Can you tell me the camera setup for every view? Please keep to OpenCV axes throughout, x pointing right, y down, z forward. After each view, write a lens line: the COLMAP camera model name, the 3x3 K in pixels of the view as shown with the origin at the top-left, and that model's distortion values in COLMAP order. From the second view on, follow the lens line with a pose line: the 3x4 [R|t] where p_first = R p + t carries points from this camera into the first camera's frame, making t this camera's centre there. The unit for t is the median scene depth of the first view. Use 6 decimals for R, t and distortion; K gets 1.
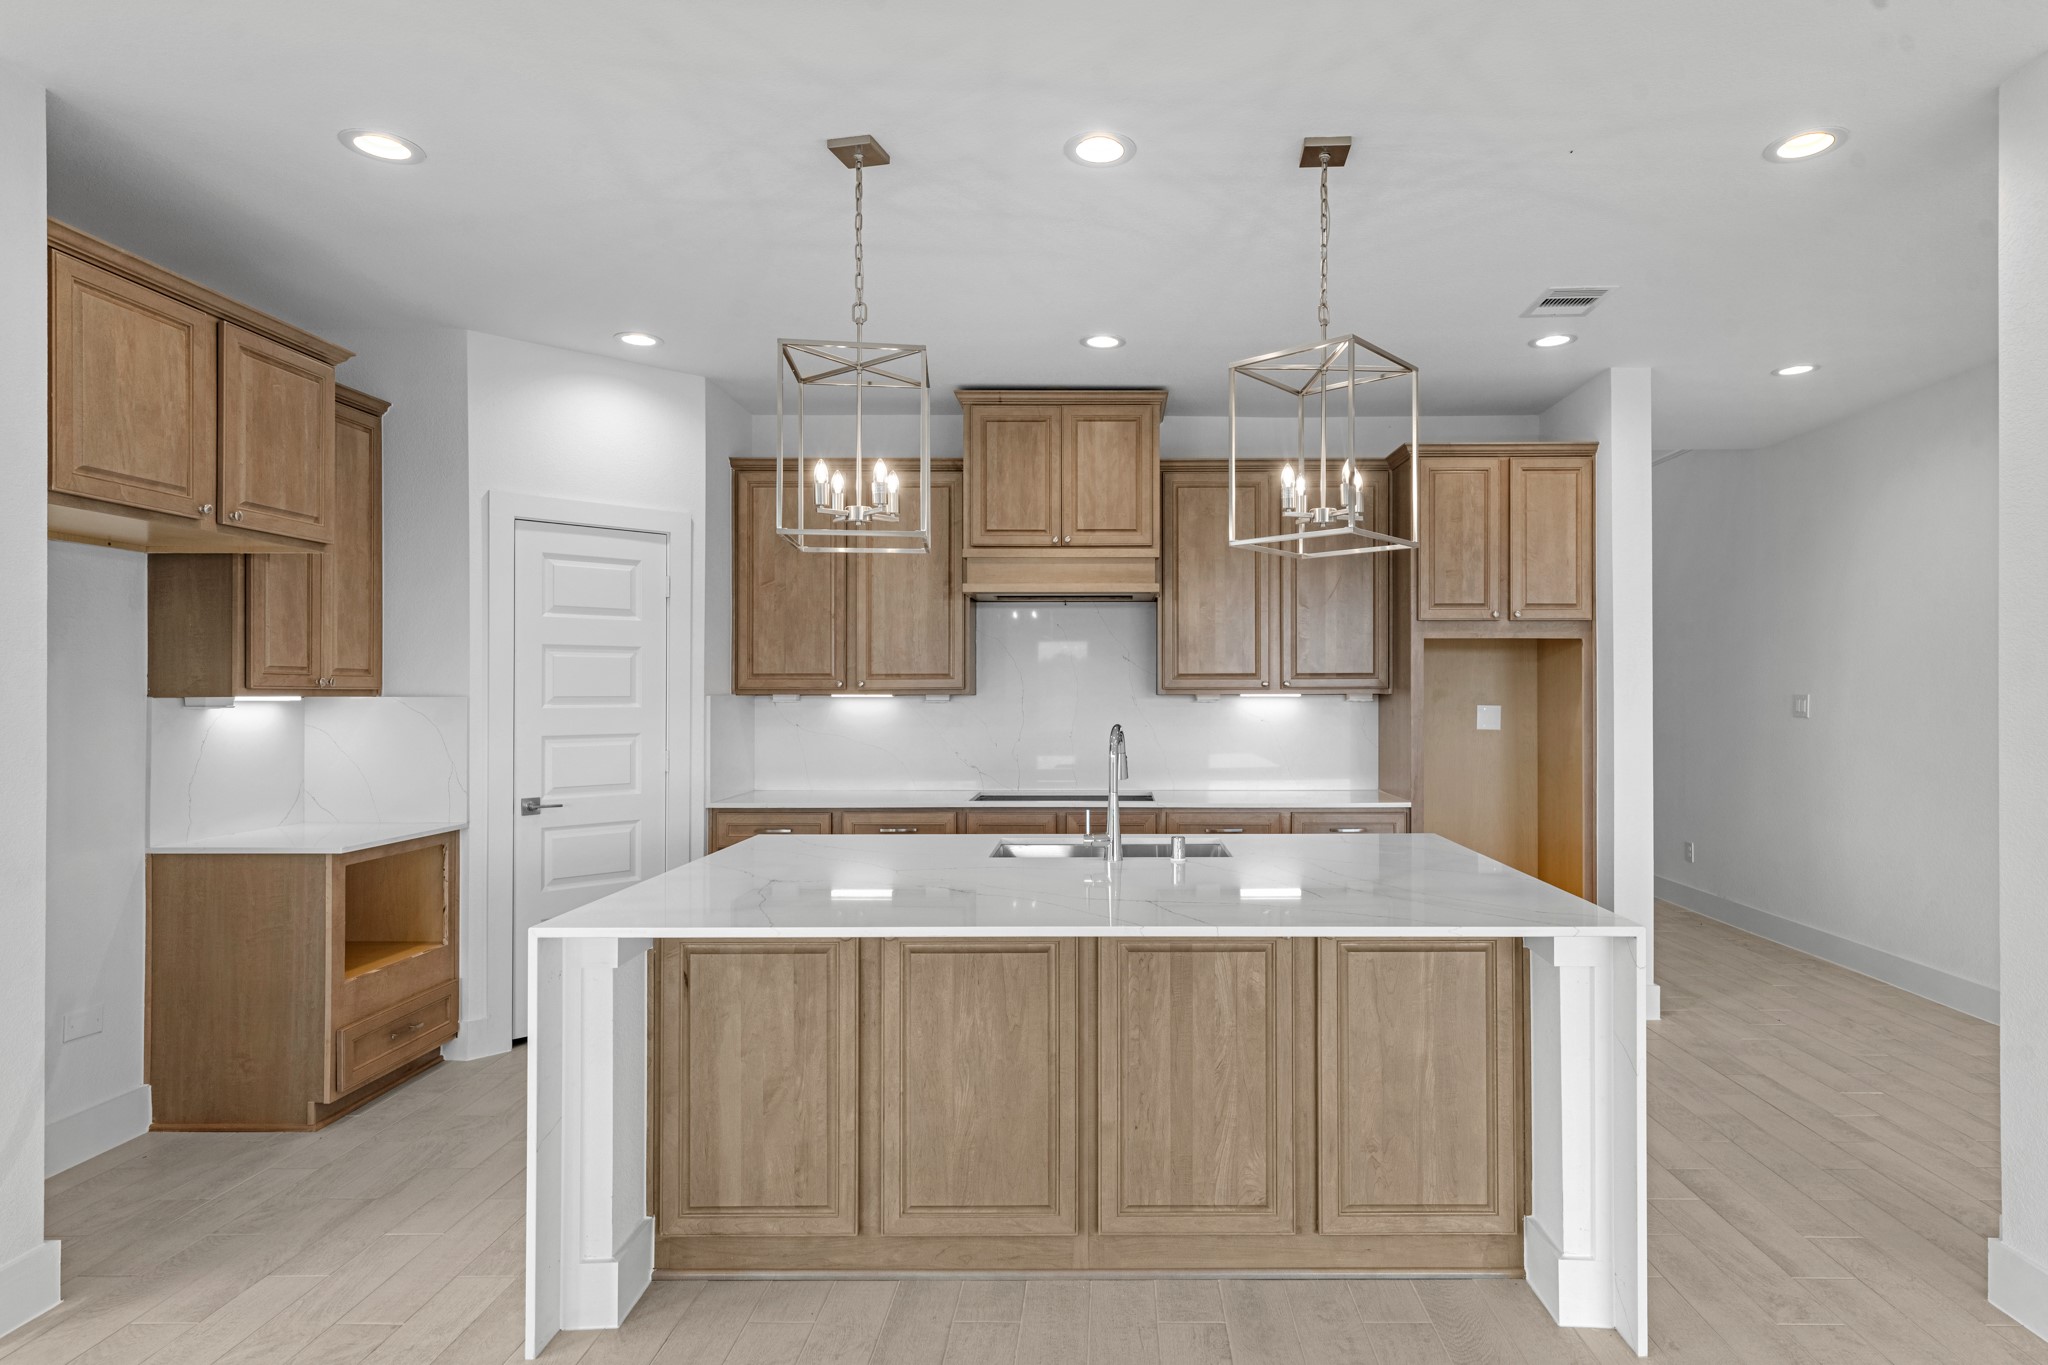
lens RADIAL K [[1123.0, 0, 1129.1], [0, 1123.0, 679.1], [0, 0, 1]] dist [0.006120, -0.000076]
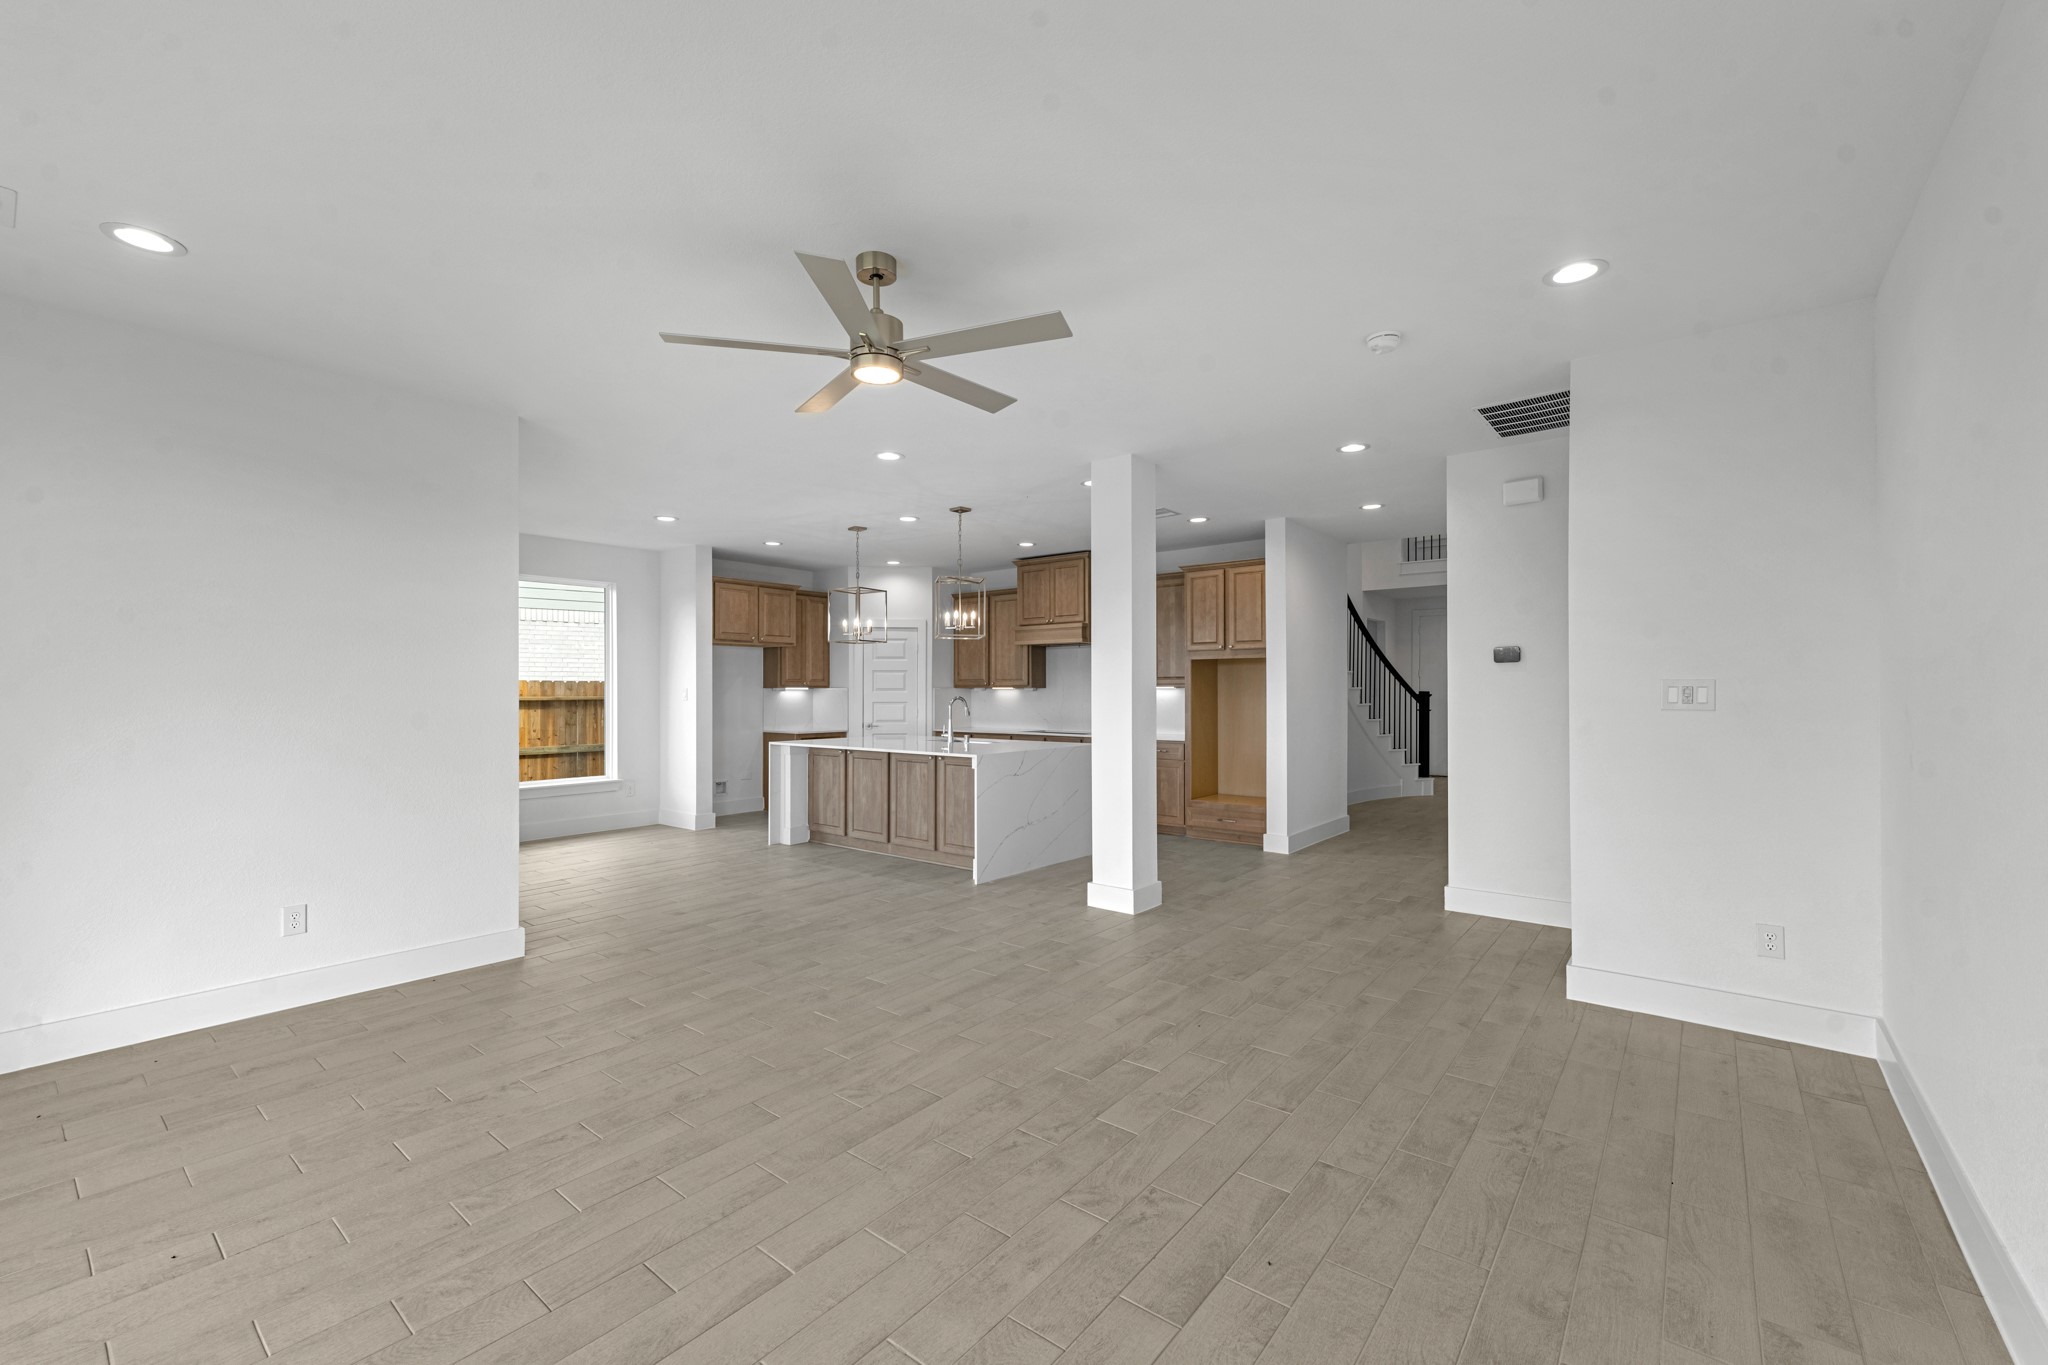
lens RADIAL K [[838.8, 0, 1059.3], [0, 838.8, 680.3], [0, 0, 1]] dist [0.006719, 0.000061]
pose [[0.802791, -0.006990, -0.596220, 1.368205], [0.007823, 0.999969, -0.001190, 0.002375], [0.596209, -0.003709, 0.802820, -0.533458]]
